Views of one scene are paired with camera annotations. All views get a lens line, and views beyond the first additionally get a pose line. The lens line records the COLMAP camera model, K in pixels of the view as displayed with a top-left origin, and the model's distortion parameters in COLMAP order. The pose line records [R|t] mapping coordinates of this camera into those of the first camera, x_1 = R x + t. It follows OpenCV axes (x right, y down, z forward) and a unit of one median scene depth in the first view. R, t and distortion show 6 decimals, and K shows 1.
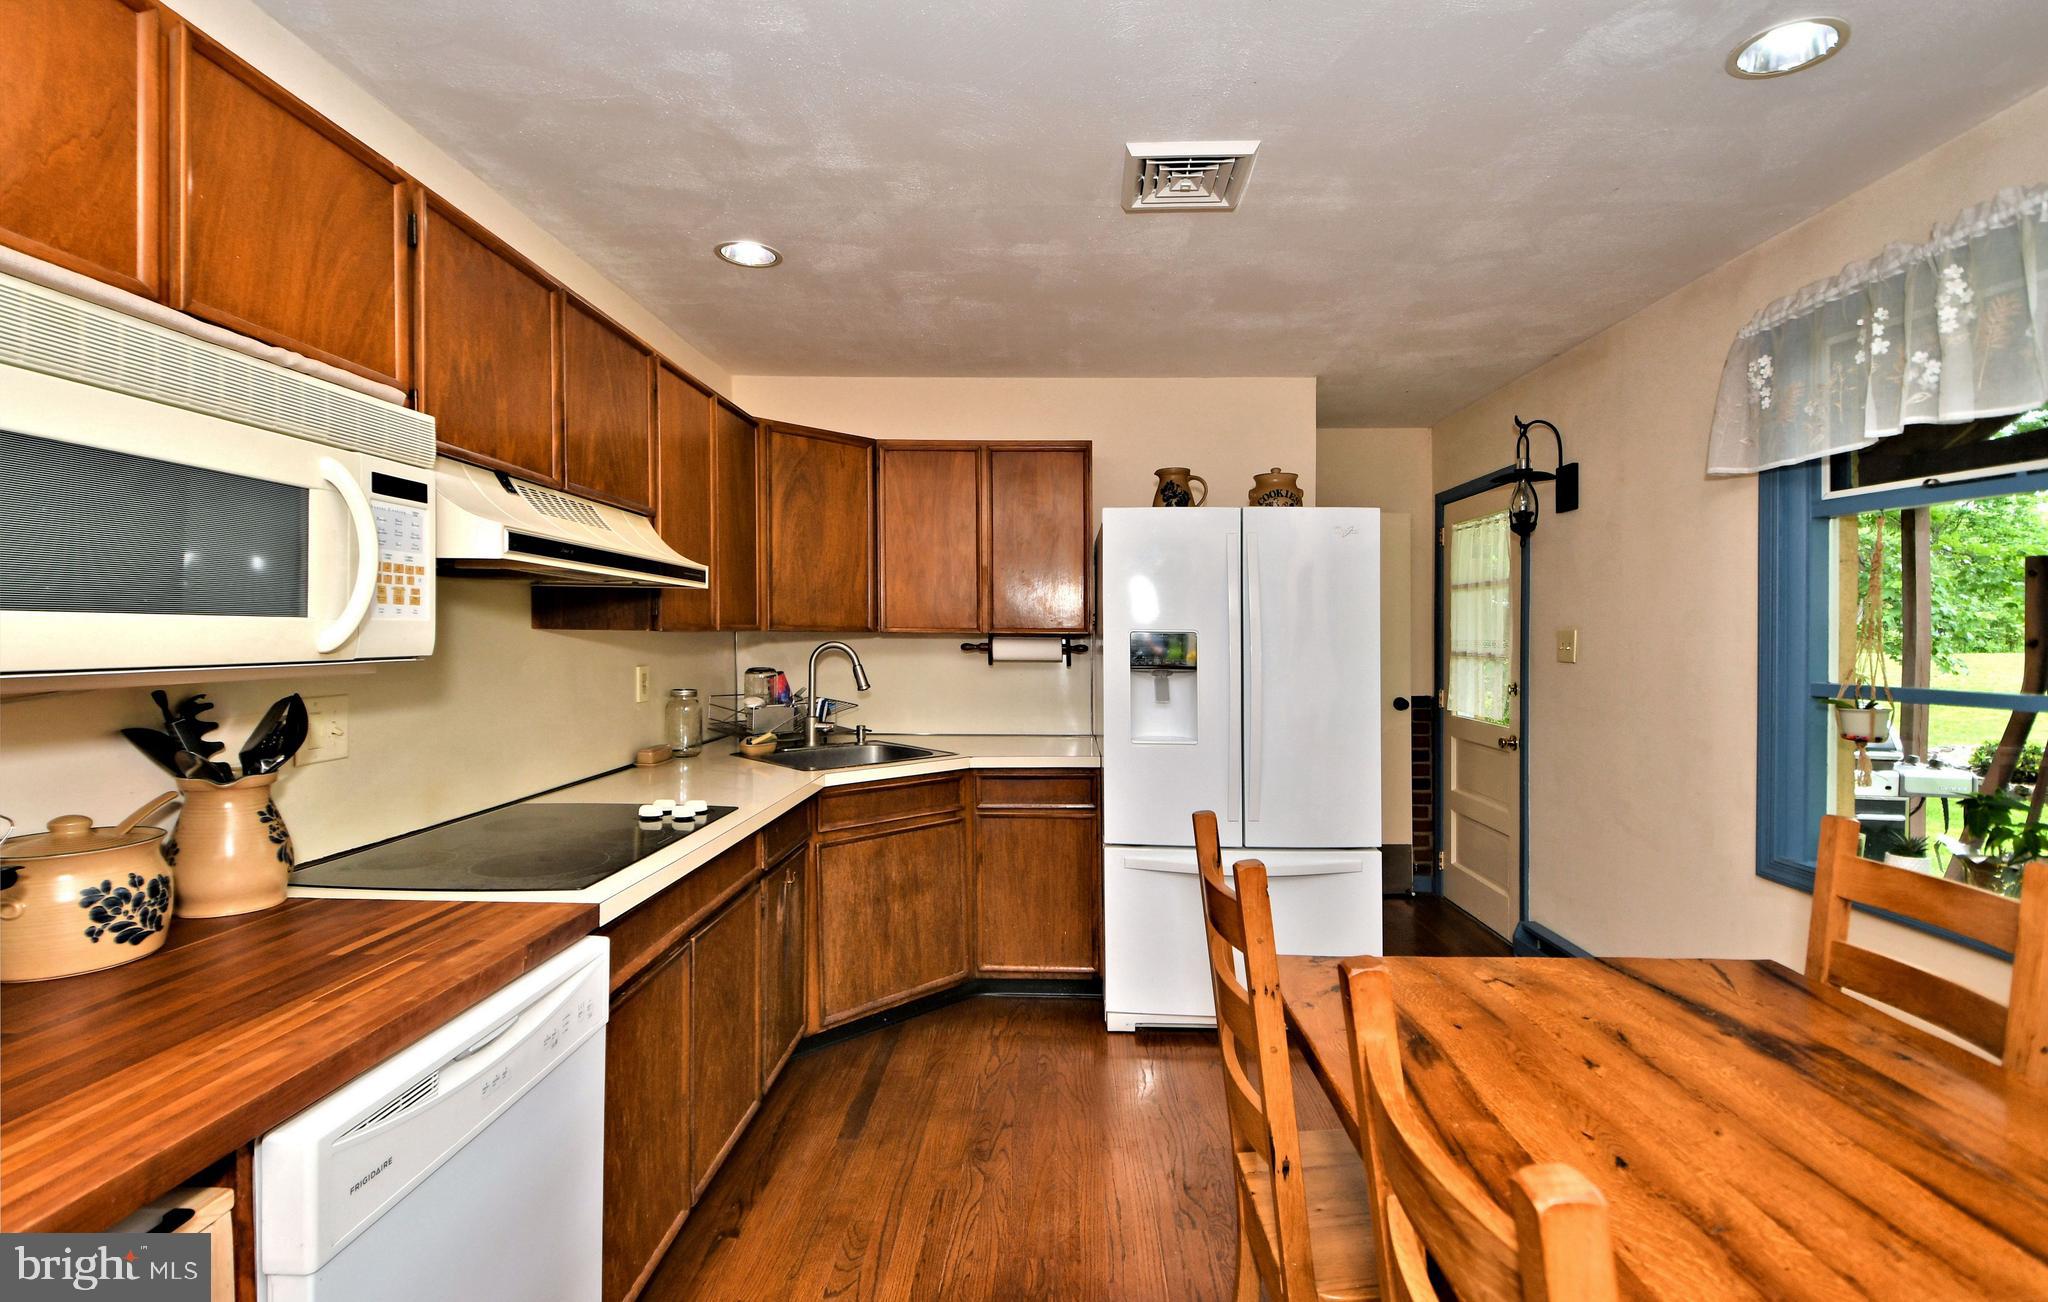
lens RADIAL K [[938.6, 0, 1016.0], [0, 938.6, 631.6], [0, 0, 1]] dist [-0.007427, -0.003993]
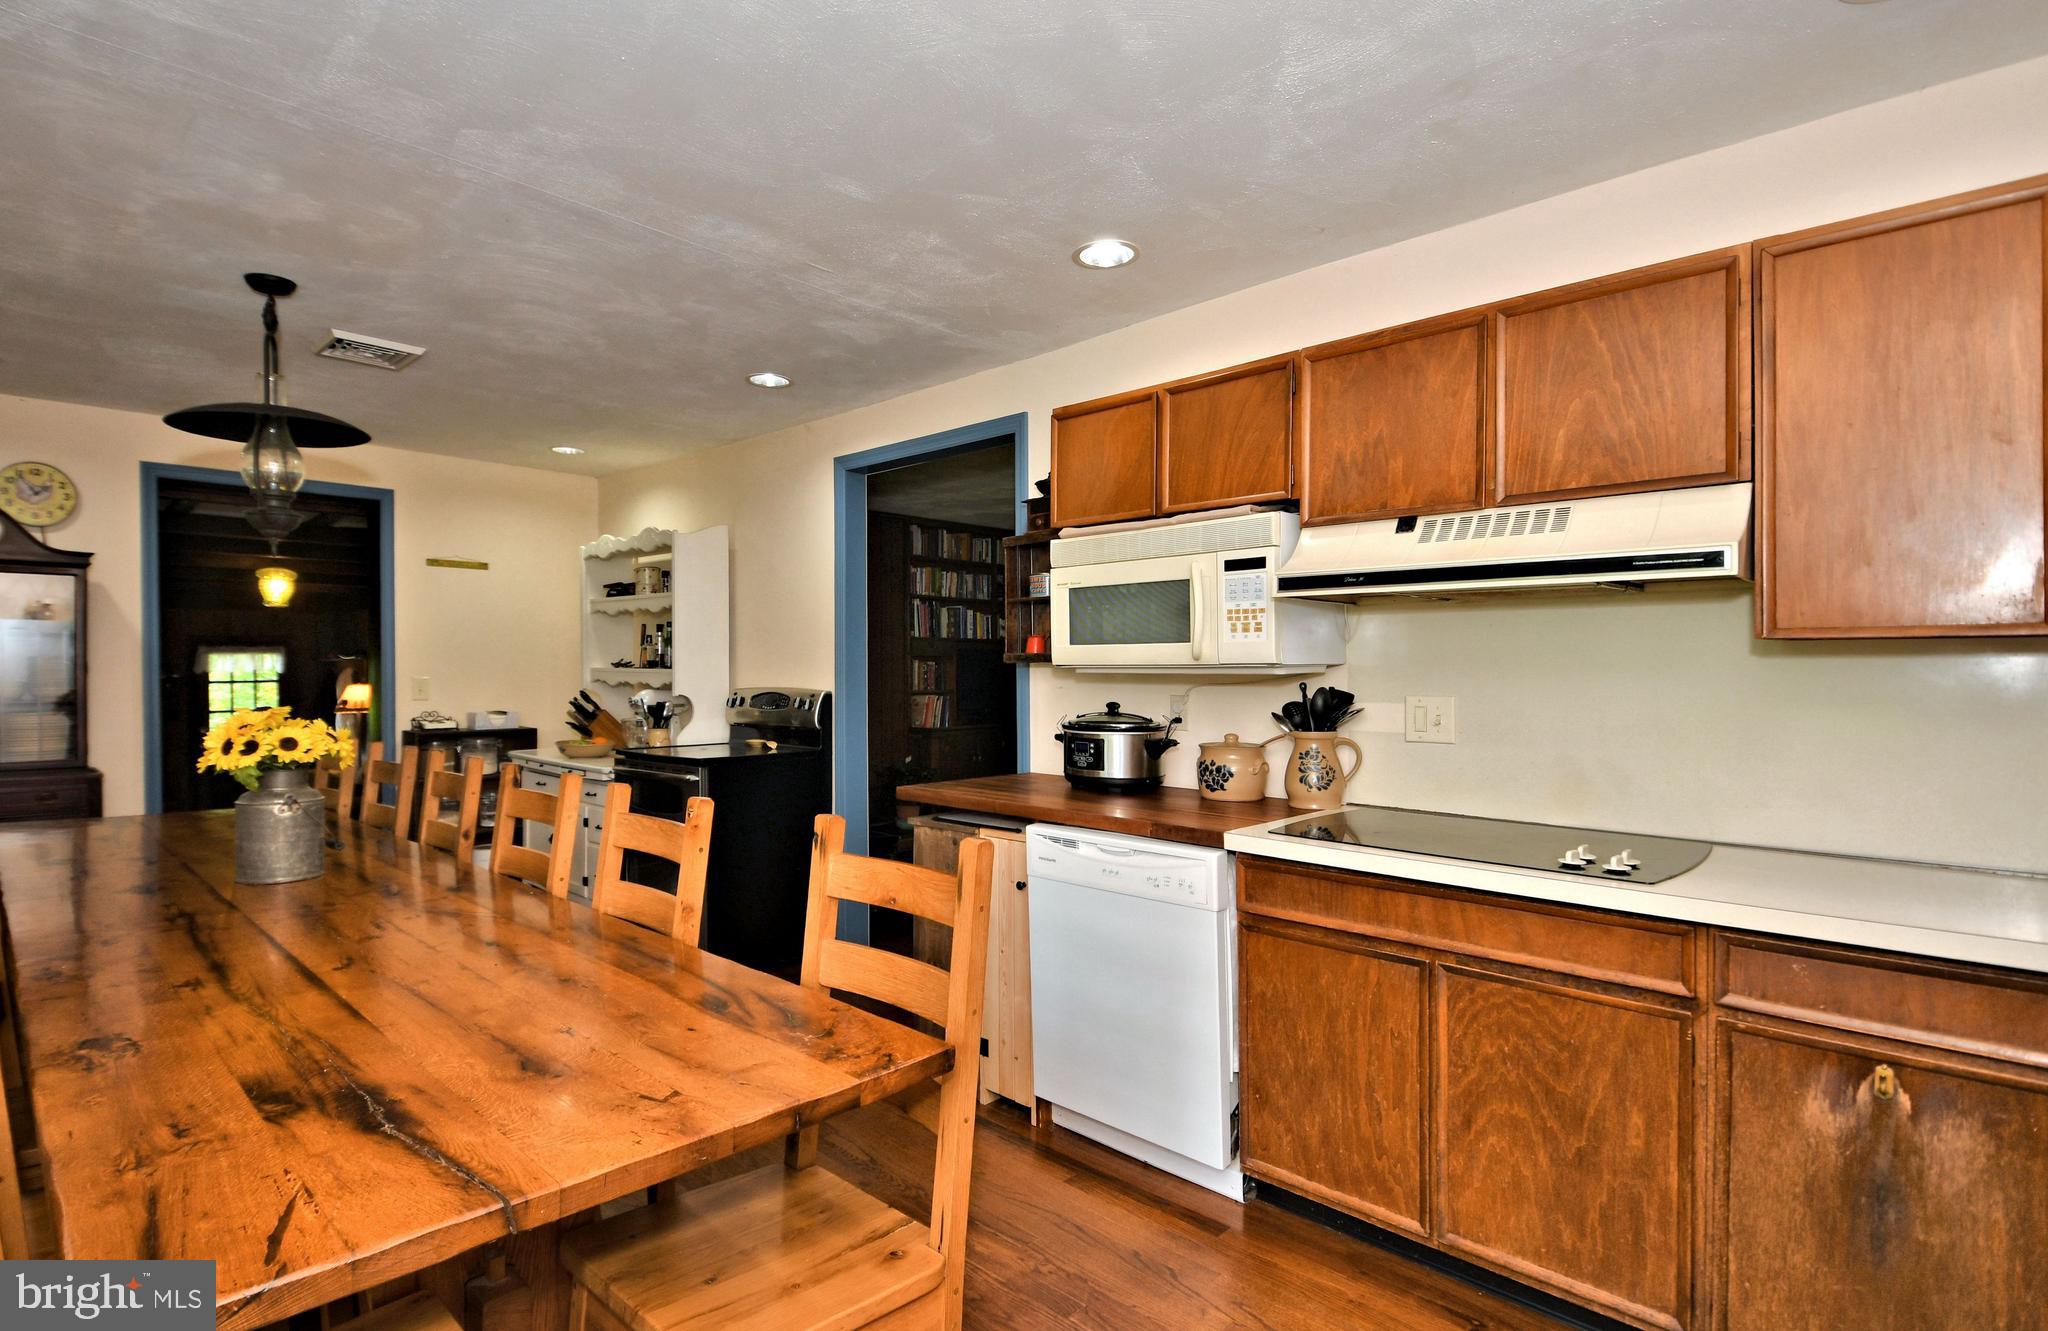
lens RADIAL K [[1054.7, 0, 1013.5], [0, 1054.7, 684.1], [0, 0, 1]] dist [0.005454, 0.000414]
pose [[-0.655703, 0.000985, -0.755018, 0.564493], [-0.001735, 0.999995, 0.002811, 0.031798], [0.755017, 0.003153, -0.655698, 1.028369]]
